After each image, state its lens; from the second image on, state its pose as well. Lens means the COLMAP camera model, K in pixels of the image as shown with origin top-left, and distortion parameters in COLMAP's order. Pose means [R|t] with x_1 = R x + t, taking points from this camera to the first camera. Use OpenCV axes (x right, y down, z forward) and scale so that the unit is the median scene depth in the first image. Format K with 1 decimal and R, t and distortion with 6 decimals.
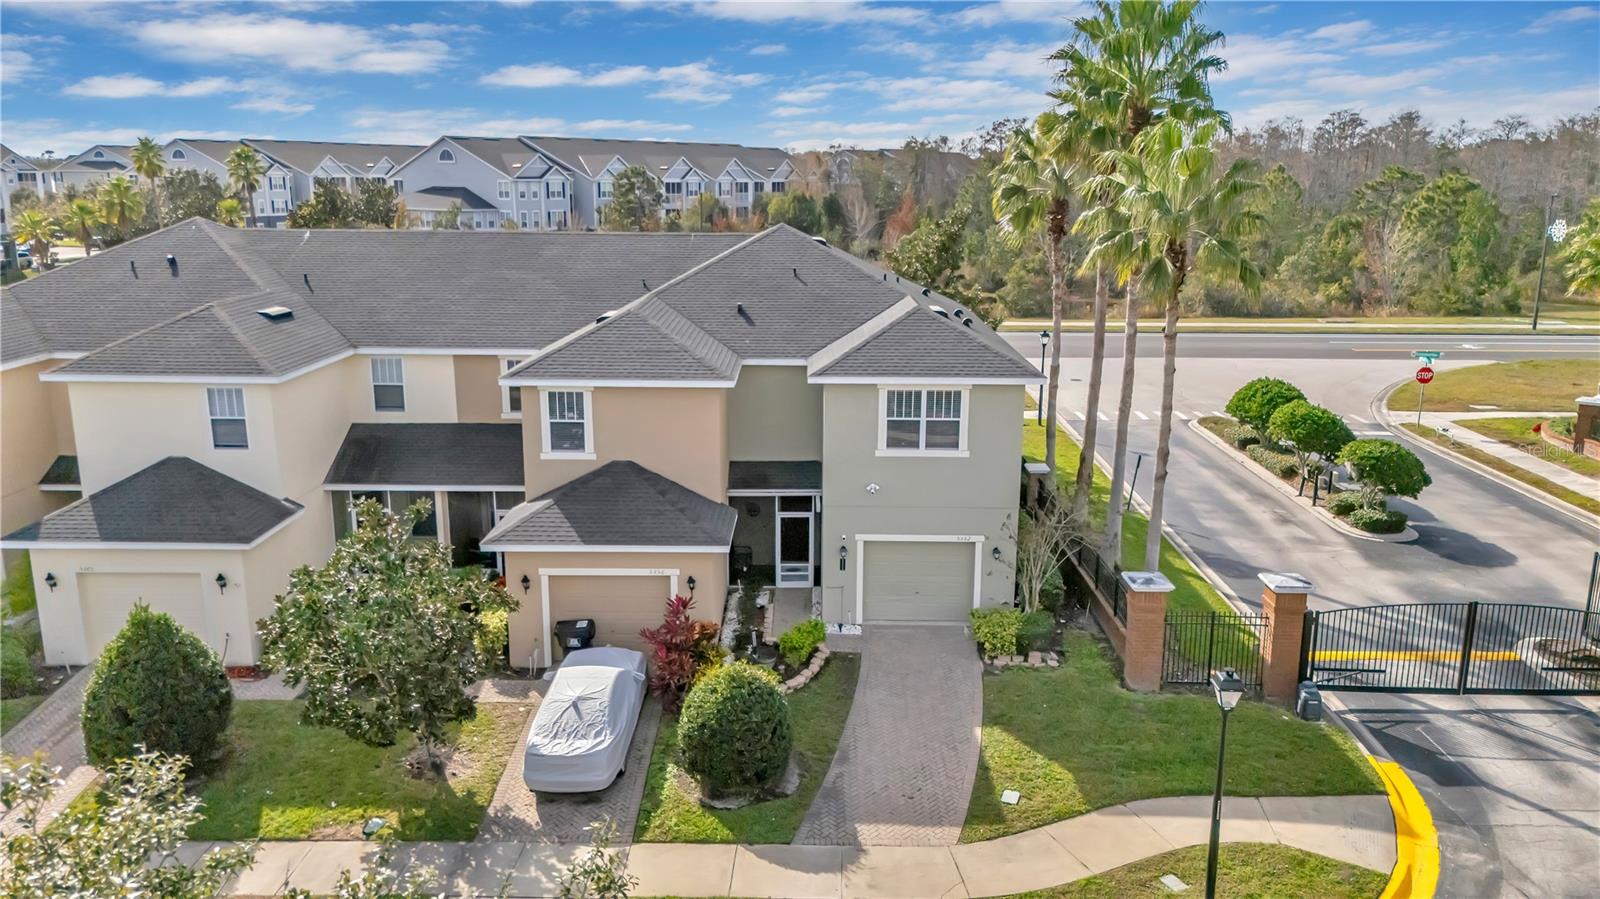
lens RADIAL K [[1170.5, 0, 792.8], [0, 1170.5, 449.7], [0, 0, 1]] dist [0.114903, -0.141587]
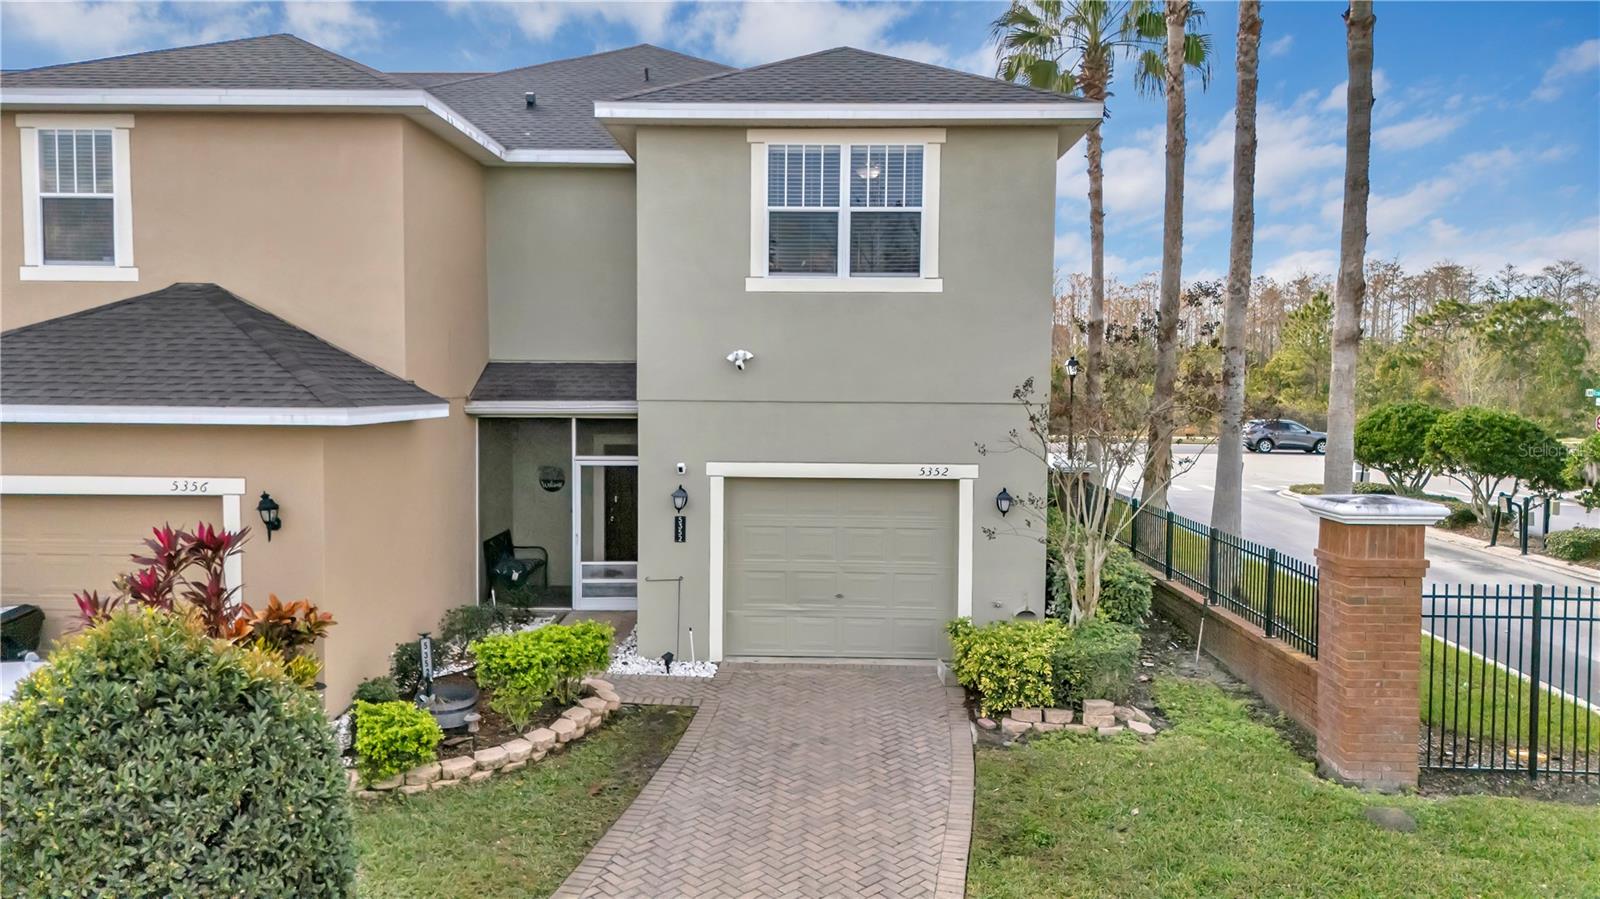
lens RADIAL K [[1170.5, 0, 792.8], [0, 1170.5, 449.7], [0, 0, 1]] dist [0.114903, -0.141587]
pose [[0.999894, 0.006206, -0.013205, 0.098006], [-0.008420, 0.984549, -0.174909, 0.154693], [0.011916, 0.175001, 0.984496, 0.549751]]
